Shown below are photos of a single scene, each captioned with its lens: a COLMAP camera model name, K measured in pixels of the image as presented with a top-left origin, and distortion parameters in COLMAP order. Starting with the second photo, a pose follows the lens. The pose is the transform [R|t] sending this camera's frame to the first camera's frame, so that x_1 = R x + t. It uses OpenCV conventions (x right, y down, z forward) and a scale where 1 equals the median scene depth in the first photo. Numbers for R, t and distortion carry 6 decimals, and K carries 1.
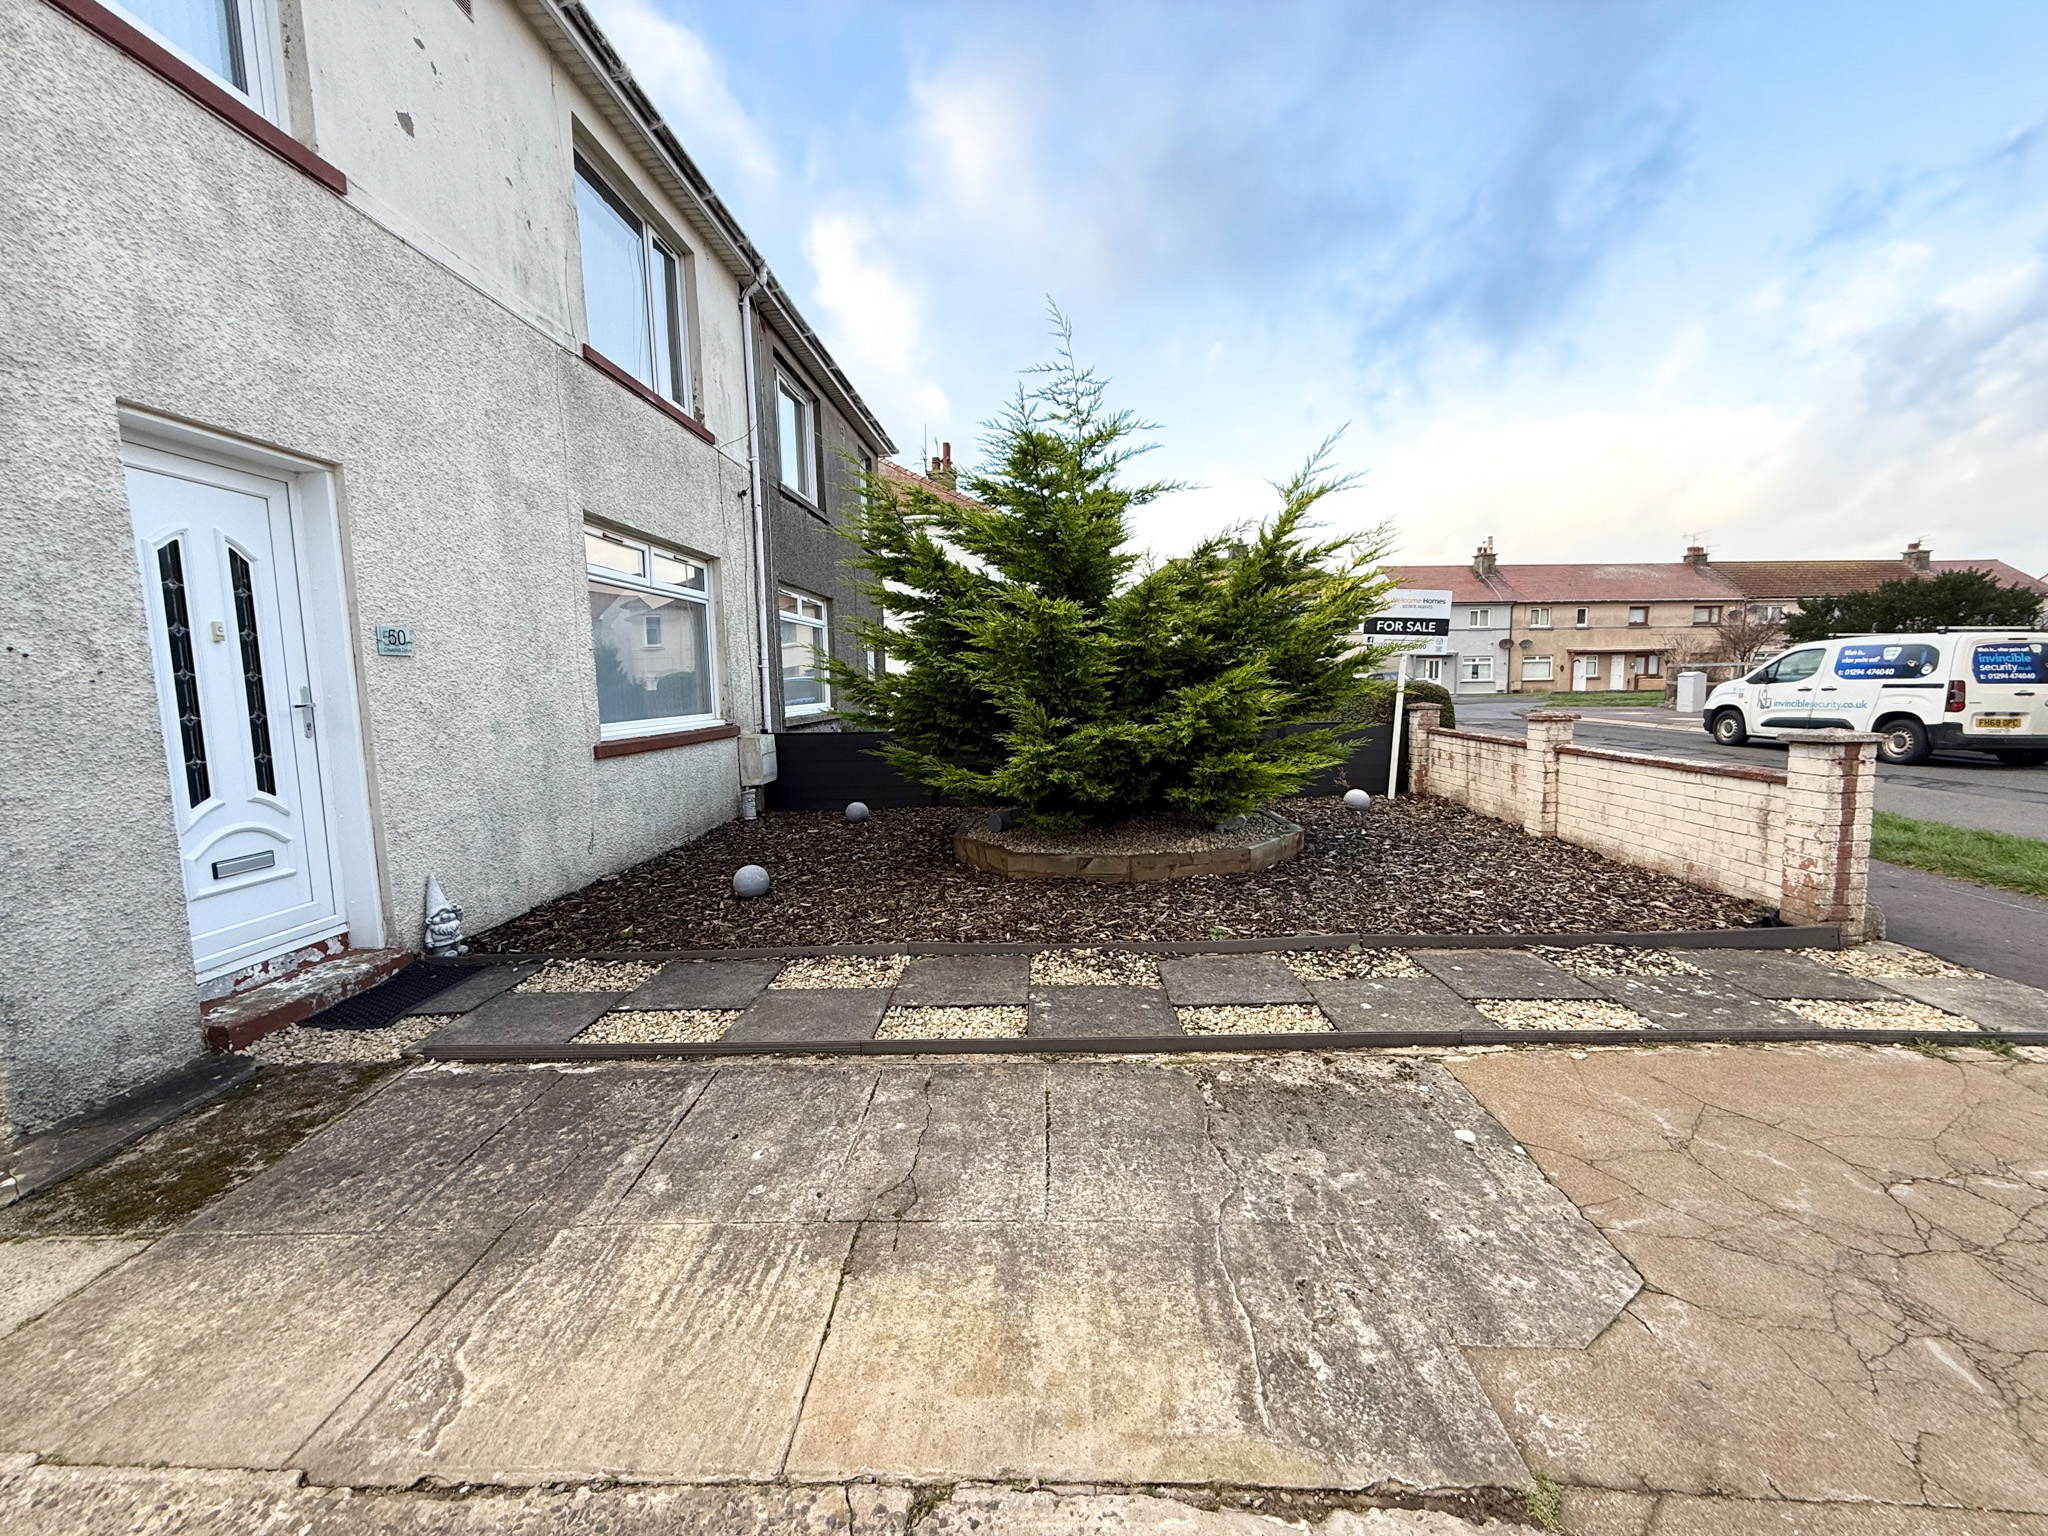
lens RADIAL K [[811.5, 0, 1021.3], [0, 811.5, 767.5], [0, 0, 1]] dist [-0.000511, 0.000380]
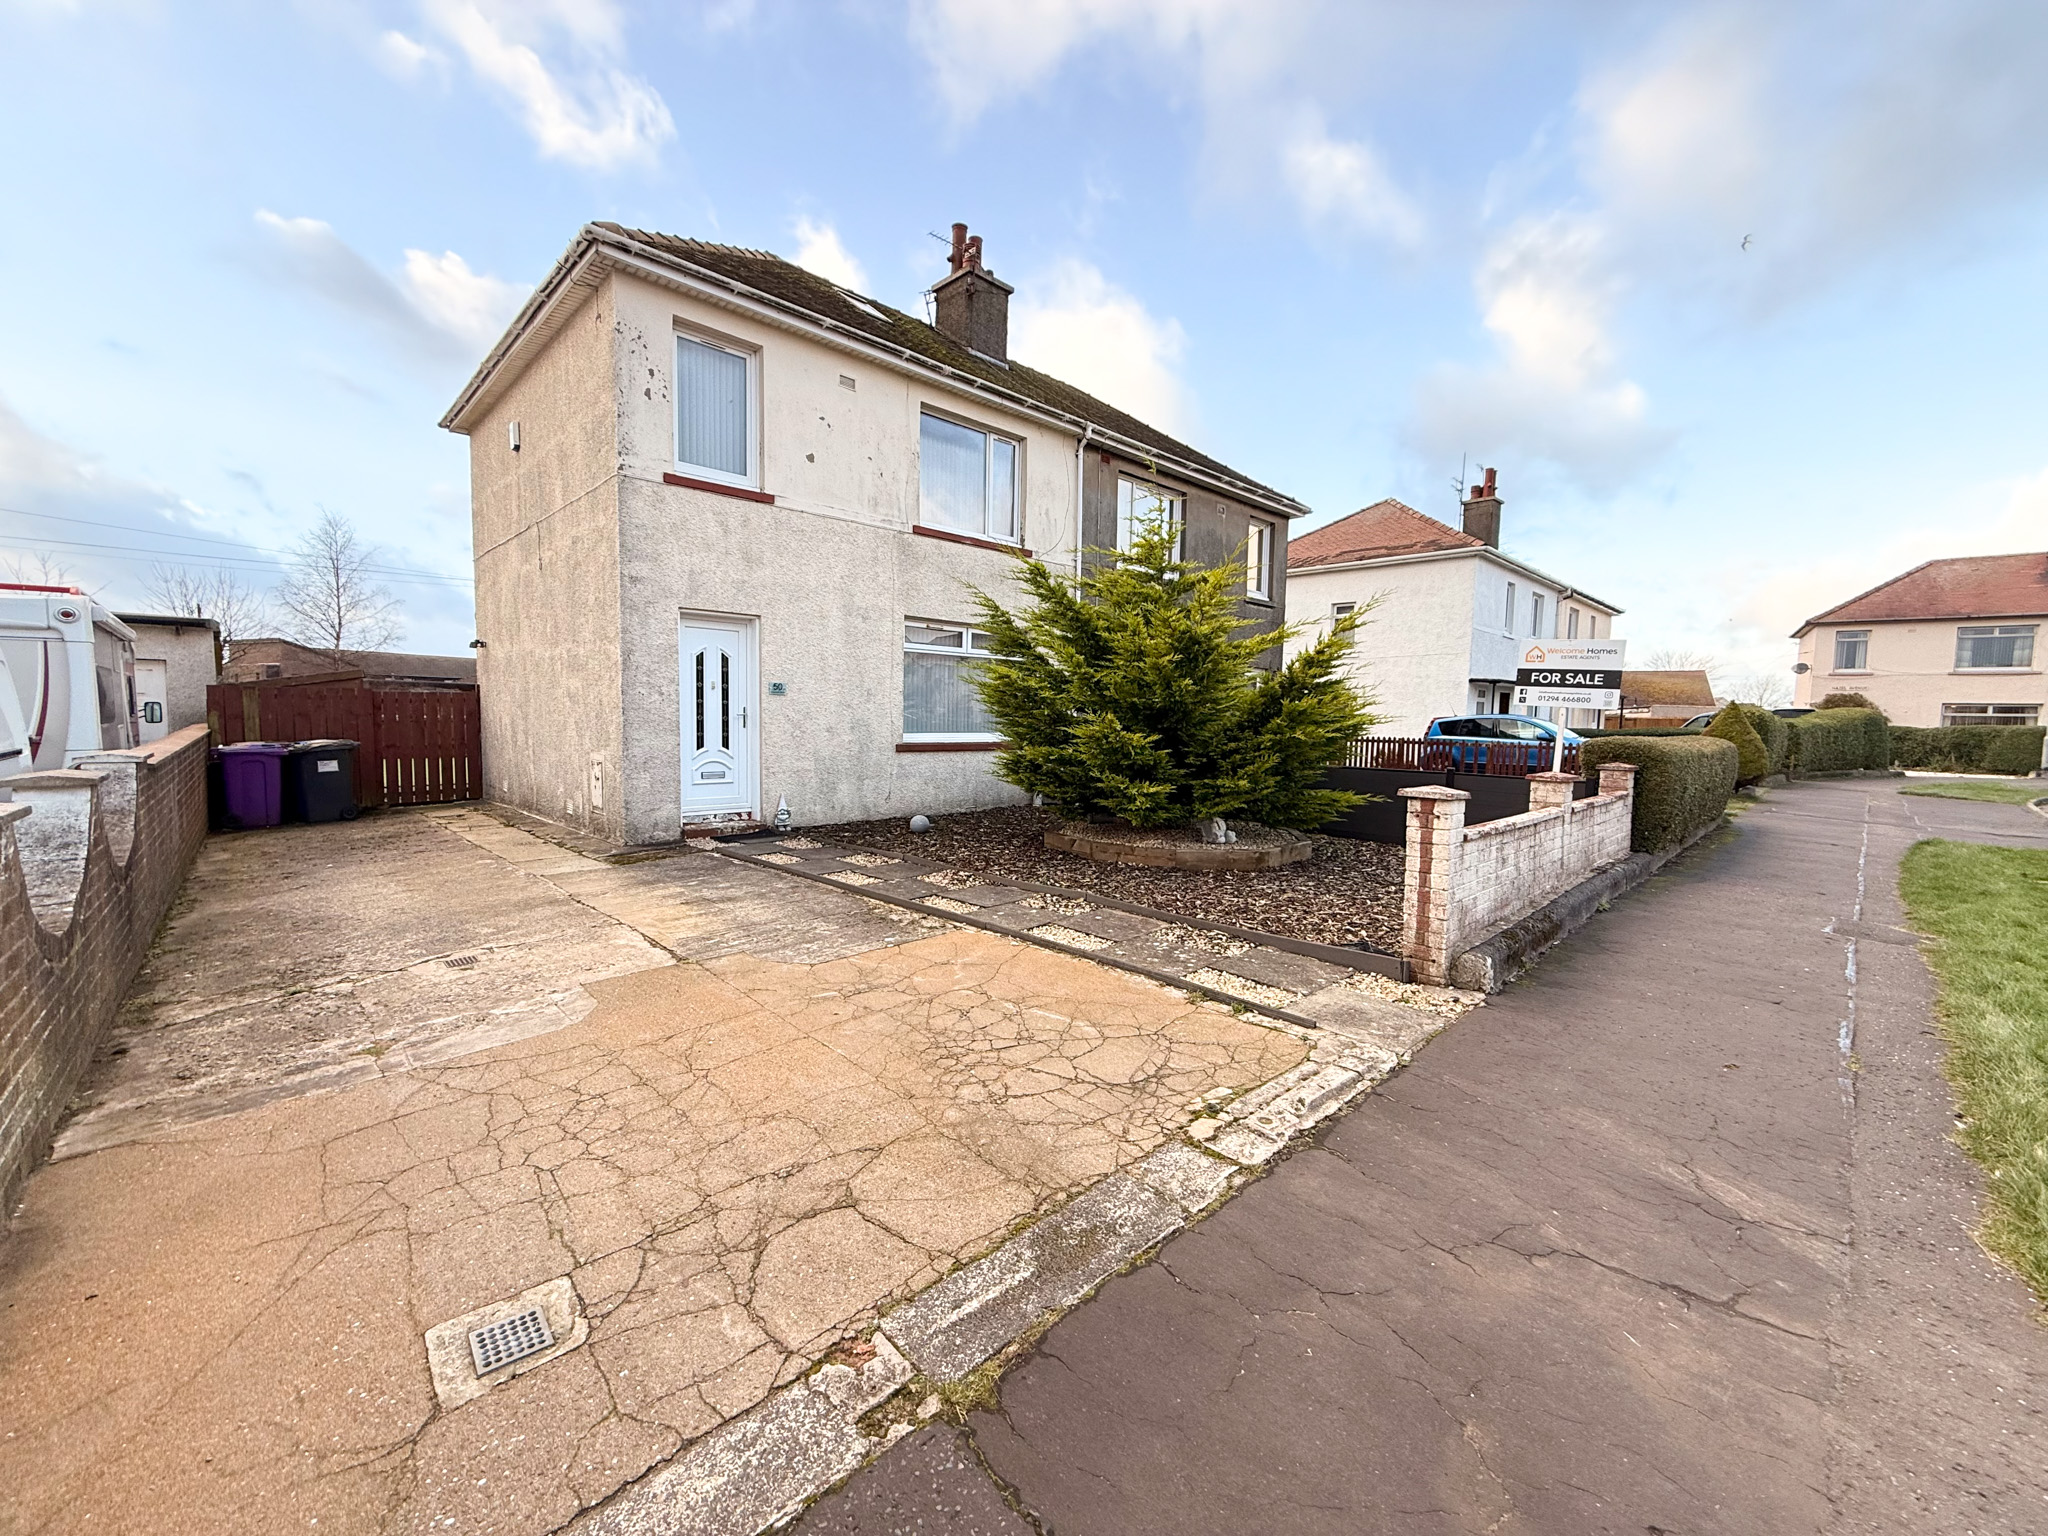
lens RADIAL K [[811.5, 0, 1022.8], [0, 811.5, 769.7], [0, 0, 1]] dist [-0.000511, 0.000380]
pose [[0.727764, 0.083087, -0.680776, 1.478194], [-0.107918, 0.994142, 0.005966, -0.017903], [0.677284, 0.069126, 0.732467, -0.215949]]
